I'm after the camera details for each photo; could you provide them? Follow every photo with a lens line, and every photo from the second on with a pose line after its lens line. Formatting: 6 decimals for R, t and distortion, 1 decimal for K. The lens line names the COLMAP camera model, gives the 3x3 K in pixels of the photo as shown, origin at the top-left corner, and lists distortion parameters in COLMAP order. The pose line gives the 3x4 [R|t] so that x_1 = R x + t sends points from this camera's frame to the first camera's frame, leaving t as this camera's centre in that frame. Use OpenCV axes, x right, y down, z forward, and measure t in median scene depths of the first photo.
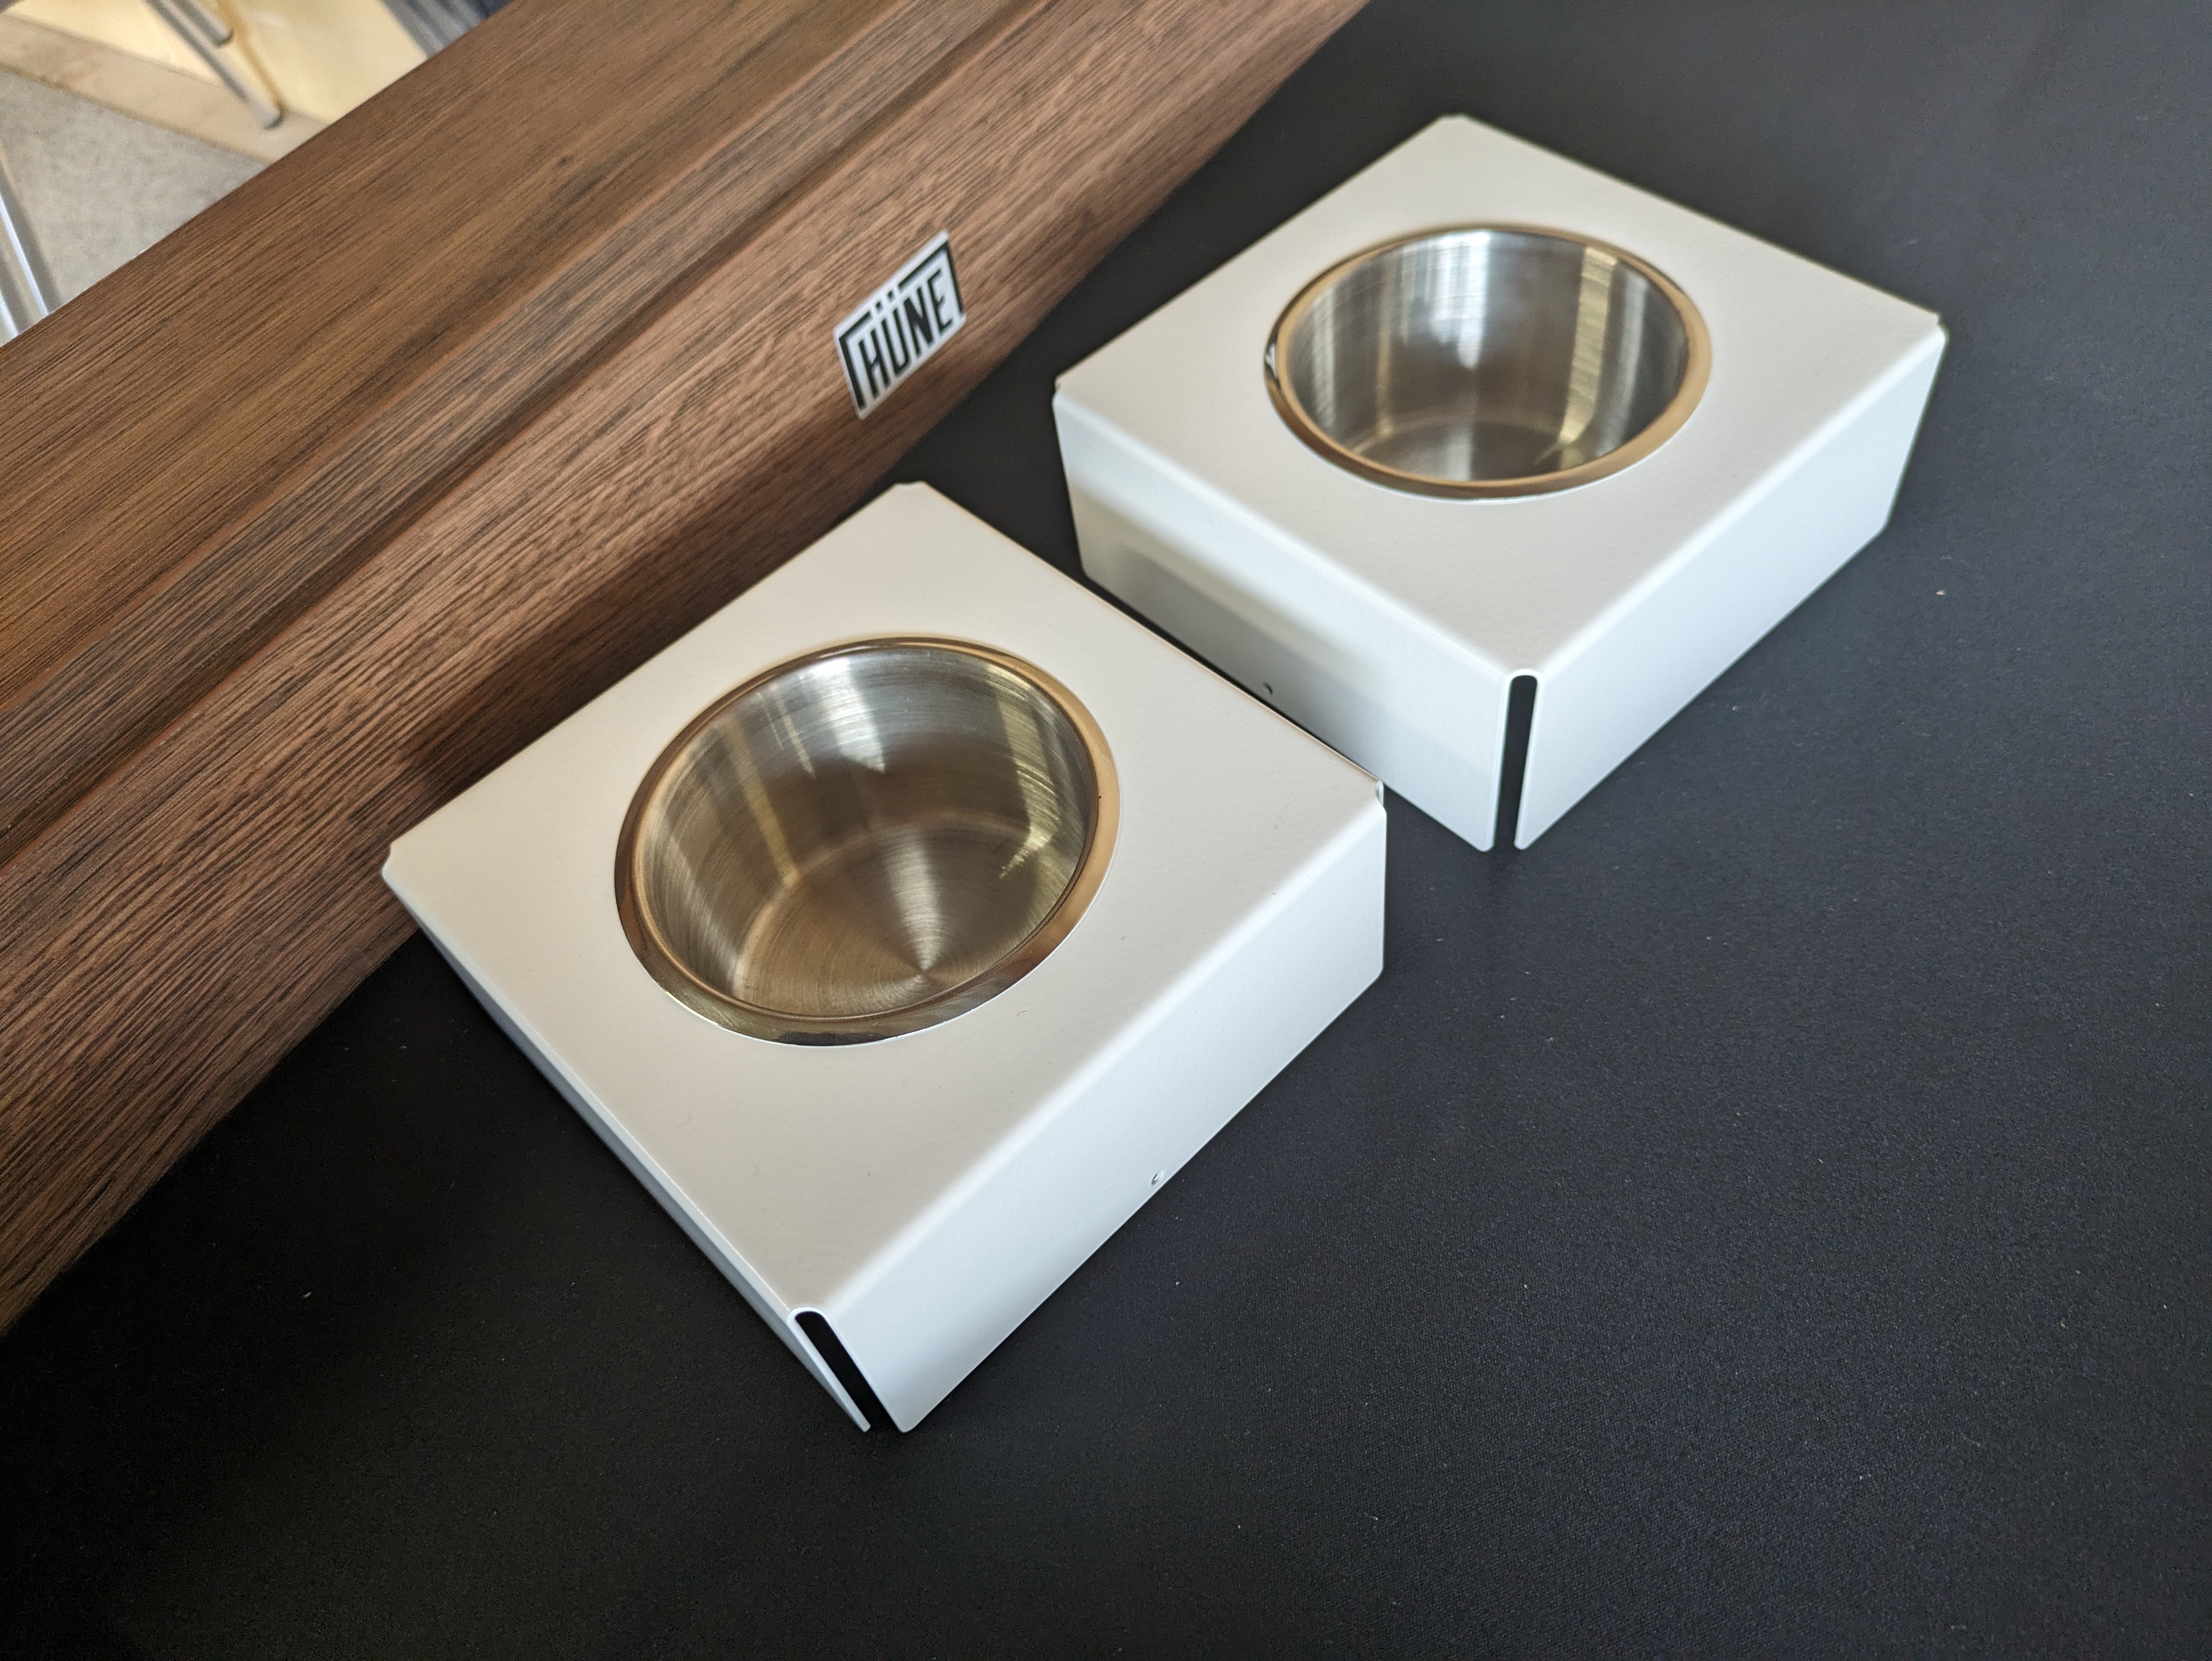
lens RADIAL K [[1661.8, 0, 1069.2], [0, 1661.8, 886.9], [0, 0, 1]] dist [0.028074, -0.051796]
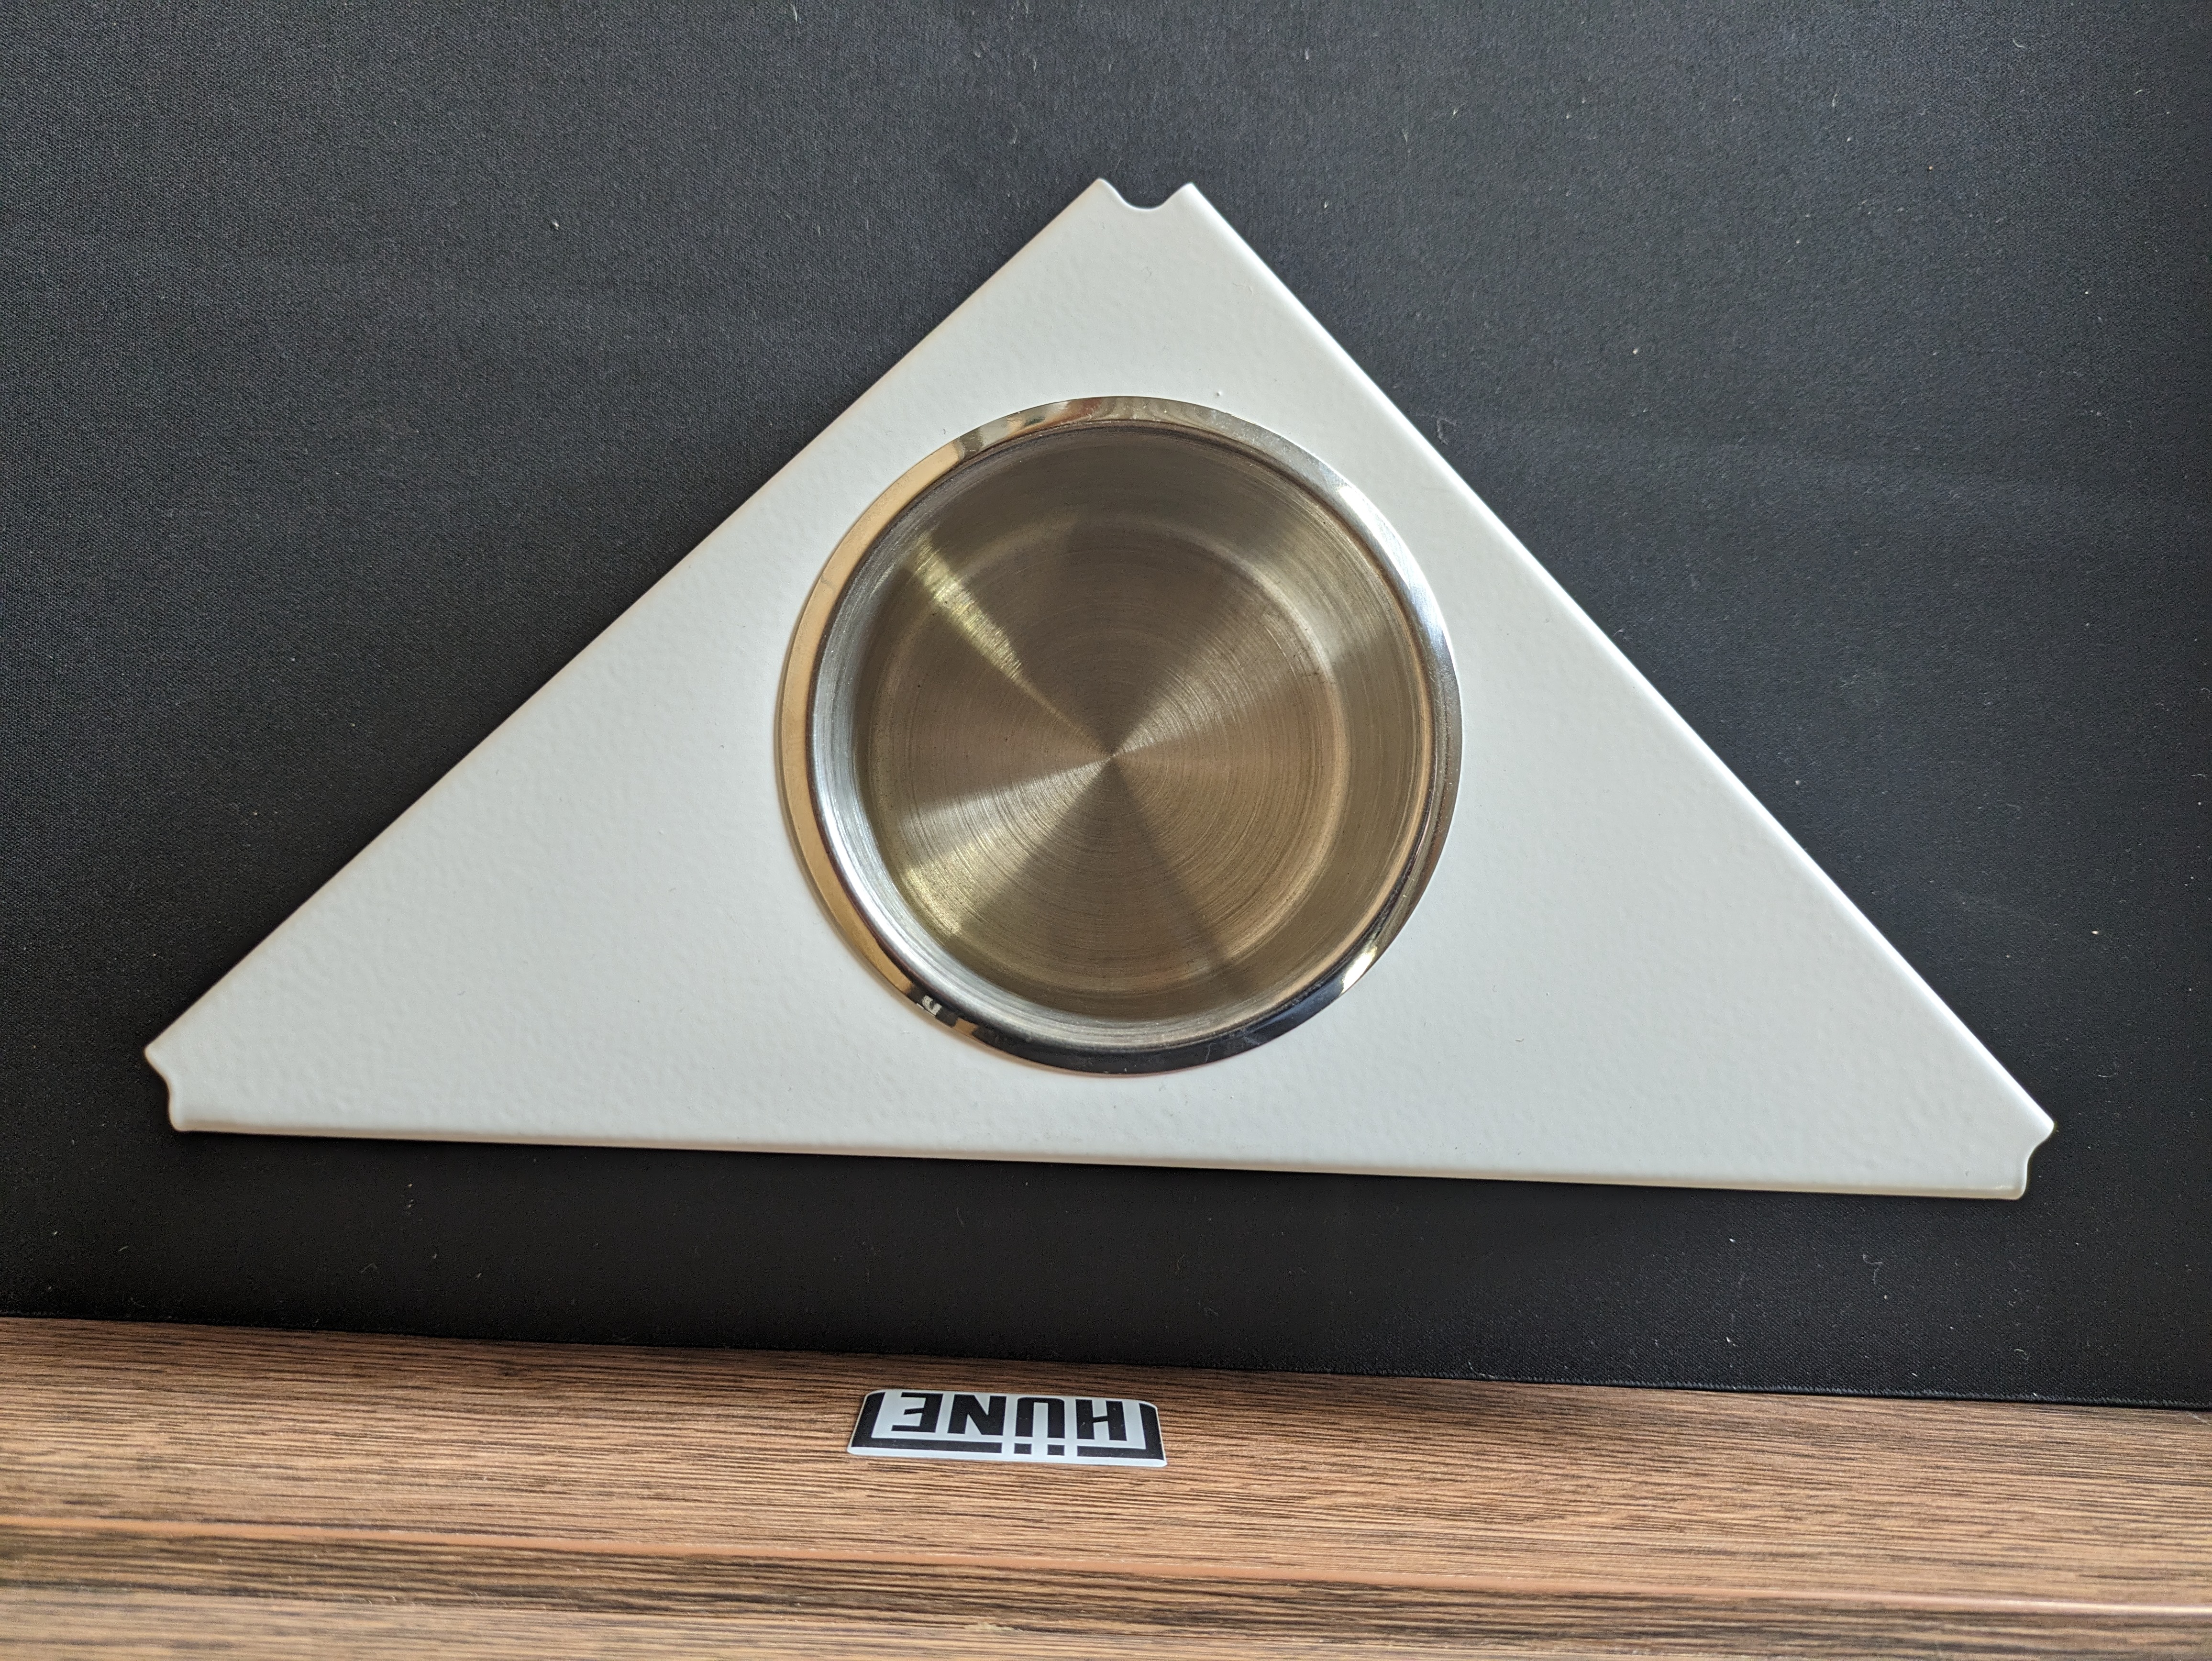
lens RADIAL K [[1675.4, 0, 1109.2], [0, 1675.4, 790.6], [0, 0, 1]] dist [0.007050, -0.017624]
pose [[-0.532816, -0.833051, 0.148773, -0.022547], [0.712054, -0.346354, 0.610752, -0.687240], [-0.457259, 0.431353, 0.777720, 0.496933]]
